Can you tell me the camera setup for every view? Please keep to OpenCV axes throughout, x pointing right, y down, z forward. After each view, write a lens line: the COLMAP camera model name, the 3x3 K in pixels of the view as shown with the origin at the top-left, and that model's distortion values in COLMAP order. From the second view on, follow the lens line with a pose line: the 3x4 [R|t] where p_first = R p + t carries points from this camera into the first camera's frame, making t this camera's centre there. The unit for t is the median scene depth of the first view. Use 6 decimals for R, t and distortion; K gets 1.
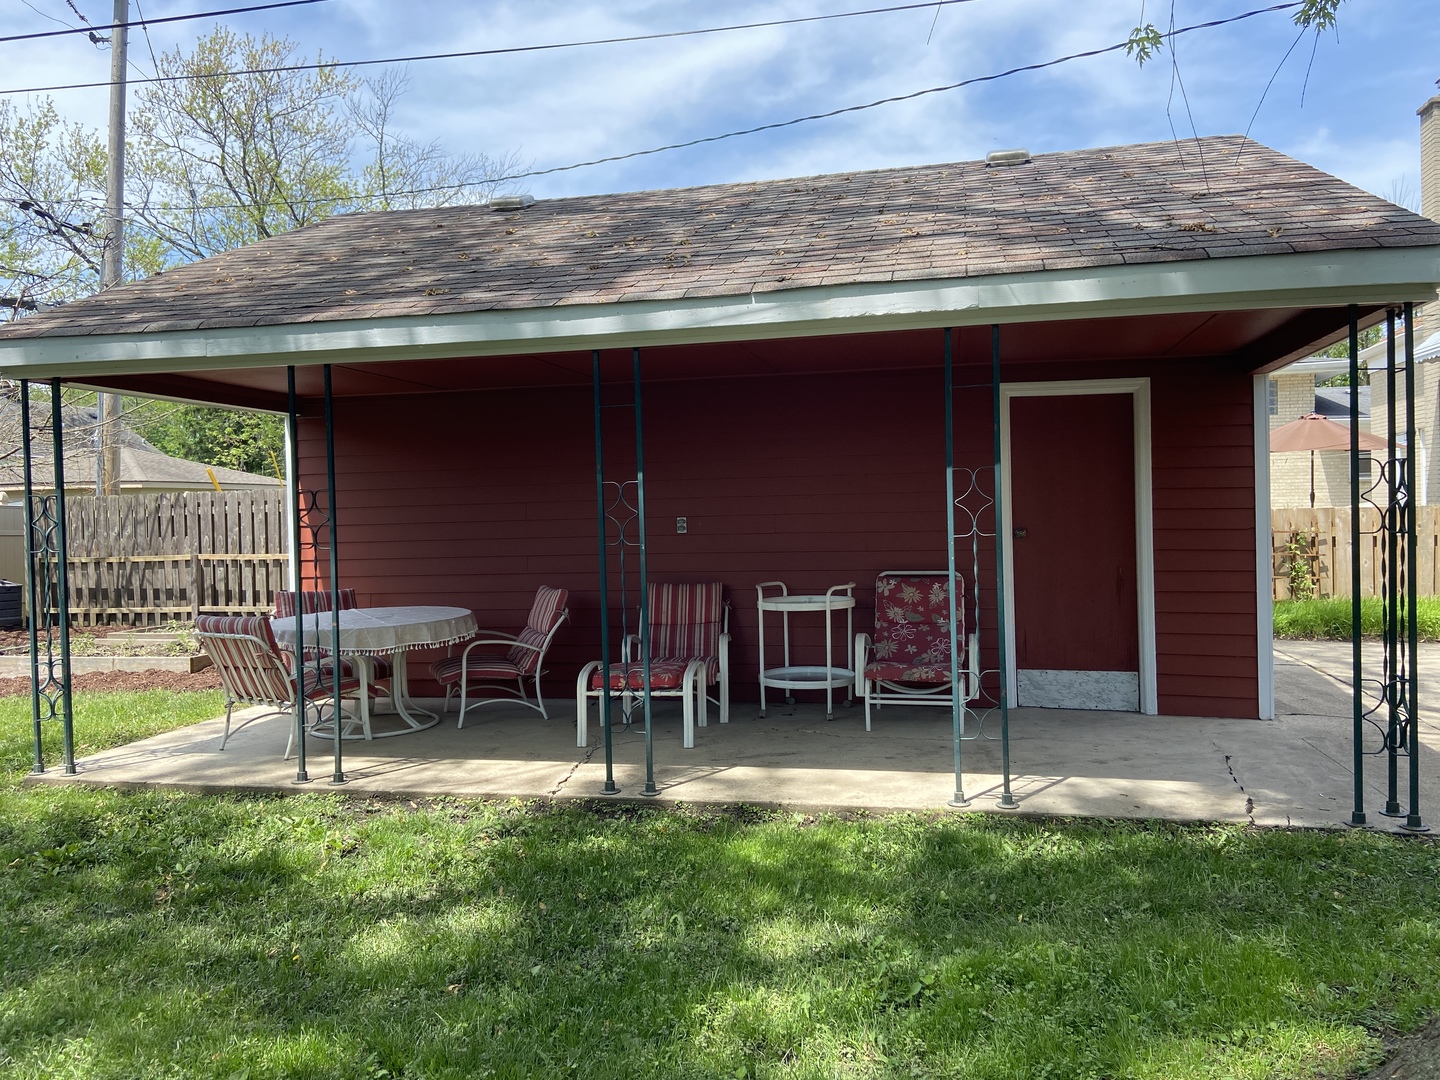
lens RADIAL K [[1077.6, 0, 715.4], [0, 1077.6, 525.3], [0, 0, 1]] dist [0.126855, -0.169492]
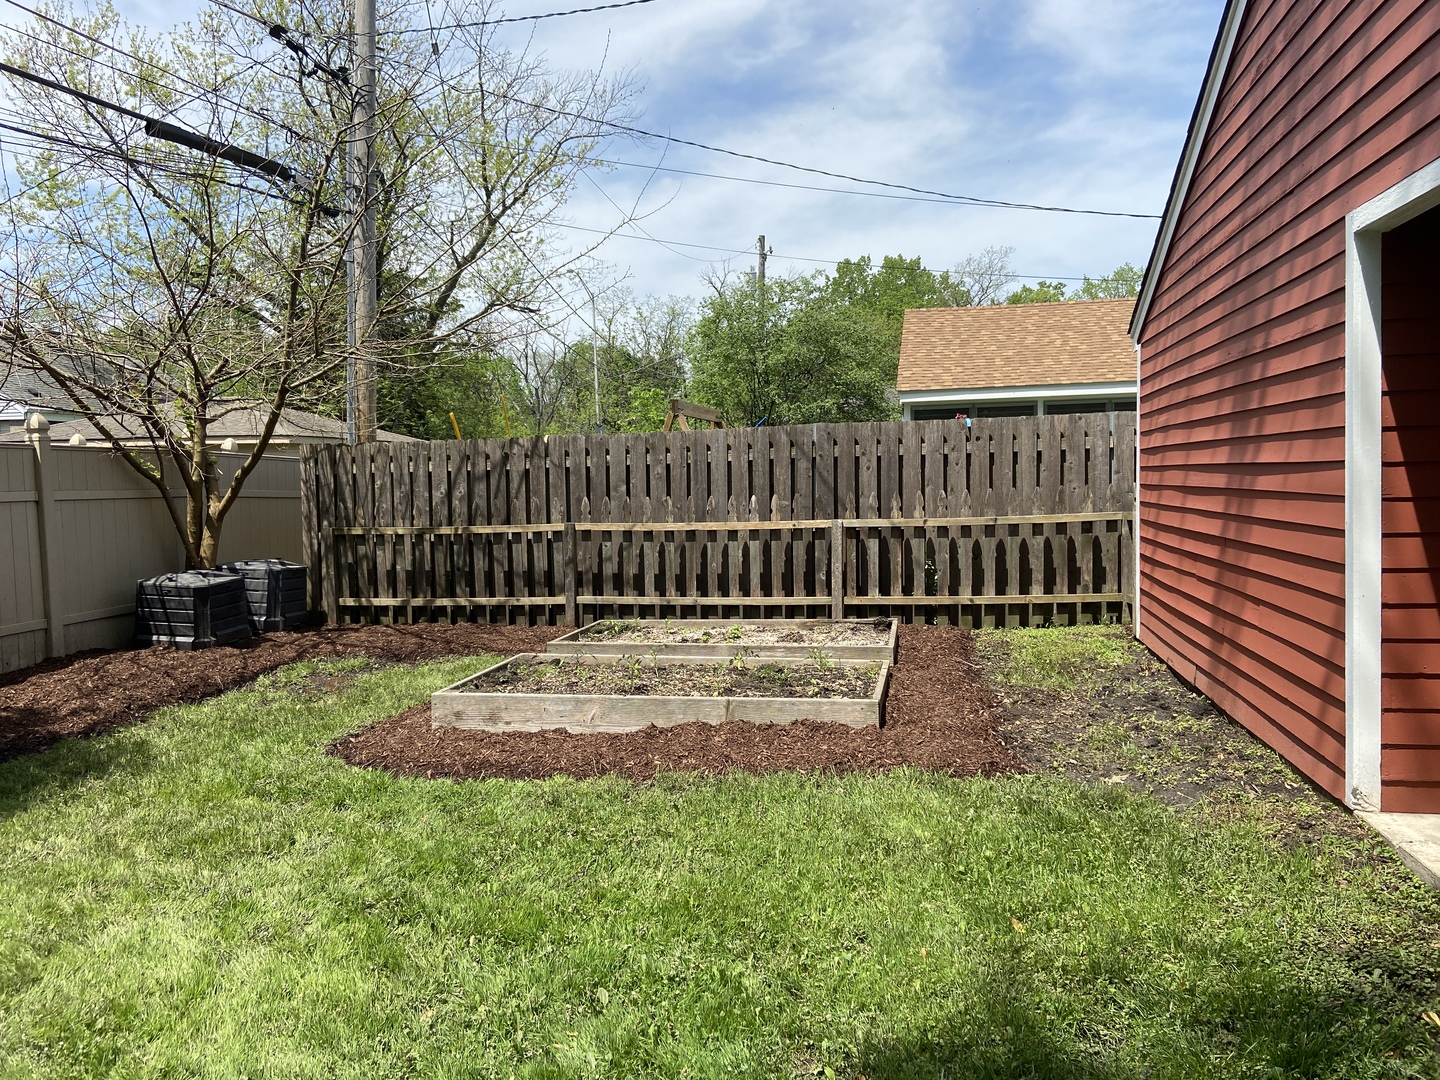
lens RADIAL K [[1077.6, 0, 715.4], [0, 1077.6, 525.3], [0, 0, 1]] dist [0.126855, -0.169492]
pose [[0.999652, -0.000287, 0.026386, -0.385501], [-0.000430, 0.999630, 0.027180, 0.008595], [-0.026384, -0.027182, 0.999282, 0.292837]]
